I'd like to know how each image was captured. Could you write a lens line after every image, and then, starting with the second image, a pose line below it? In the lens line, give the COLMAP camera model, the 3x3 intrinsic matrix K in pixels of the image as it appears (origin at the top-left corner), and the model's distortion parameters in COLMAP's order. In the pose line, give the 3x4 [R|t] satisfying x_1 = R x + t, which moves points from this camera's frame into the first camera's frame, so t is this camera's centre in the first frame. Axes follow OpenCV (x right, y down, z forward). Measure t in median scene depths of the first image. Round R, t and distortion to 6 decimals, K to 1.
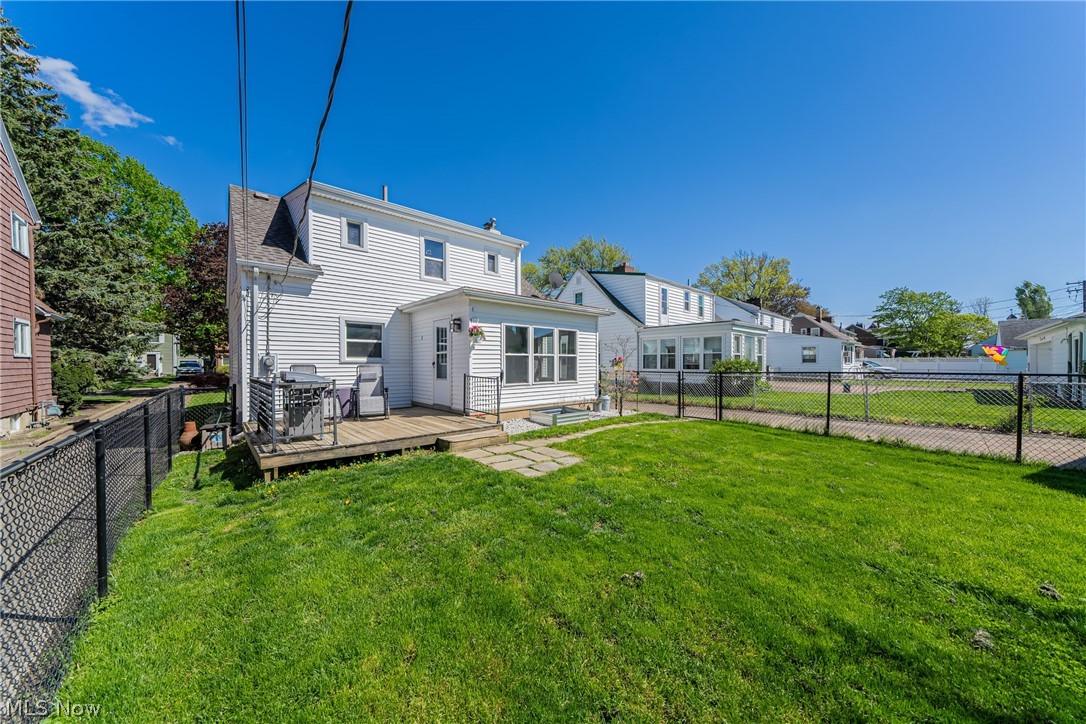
lens RADIAL K [[369.8, 0, 541.3], [0, 369.8, 365.5], [0, 0, 1]] dist [-0.001038, 0.000074]
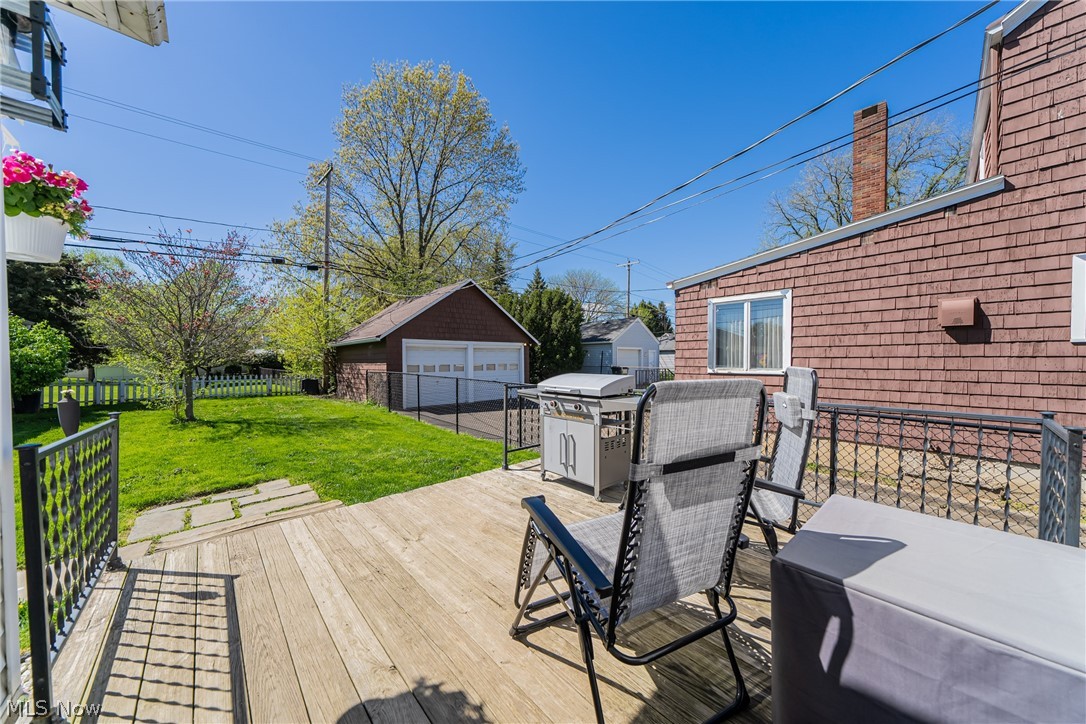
lens RADIAL K [[369.8, 0, 541.3], [0, 369.8, 365.5], [0, 0, 1]] dist [-0.001038, 0.000074]
pose [[-0.999959, 0.006441, -0.006327, -0.334292], [0.006289, 0.999697, 0.023789, -0.008853], [0.006478, 0.023749, -0.999697, 0.943494]]
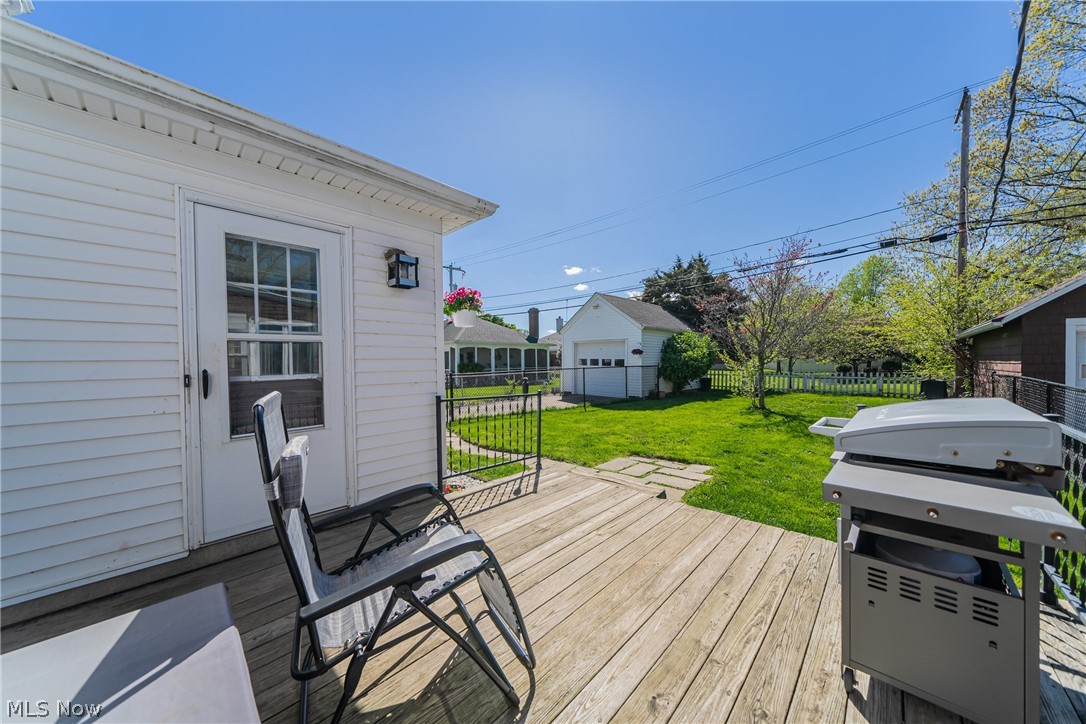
lens RADIAL K [[369.8, 0, 541.3], [0, 369.8, 365.5], [0, 0, 1]] dist [-0.001038, 0.000074]
pose [[-0.076061, -0.010148, 0.997052, -0.512061], [0.019825, 0.999735, 0.011687, -0.010640], [-0.996906, 0.020656, -0.075840, 0.754753]]
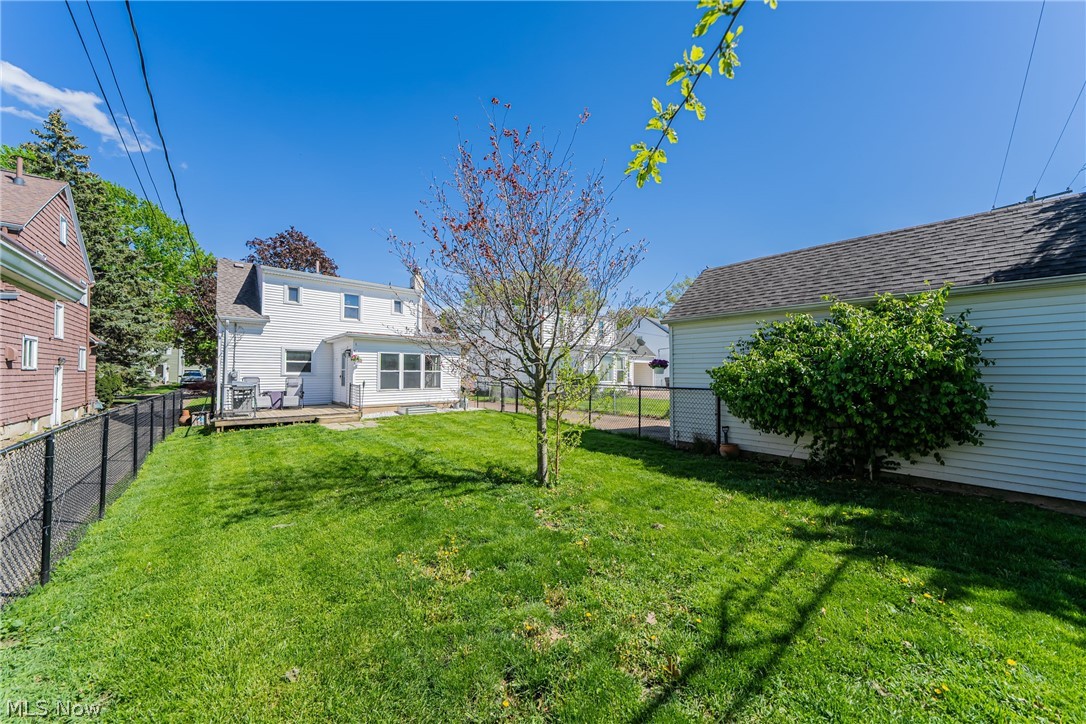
lens RADIAL K [[369.8, 0, 541.3], [0, 369.8, 365.5], [0, 0, 1]] dist [-0.001038, 0.000074]
pose [[0.999950, 0.005376, -0.008442, 0.551482], [-0.005610, 0.999596, -0.027856, -0.011813], [0.008289, 0.027902, 0.999576, -0.545931]]
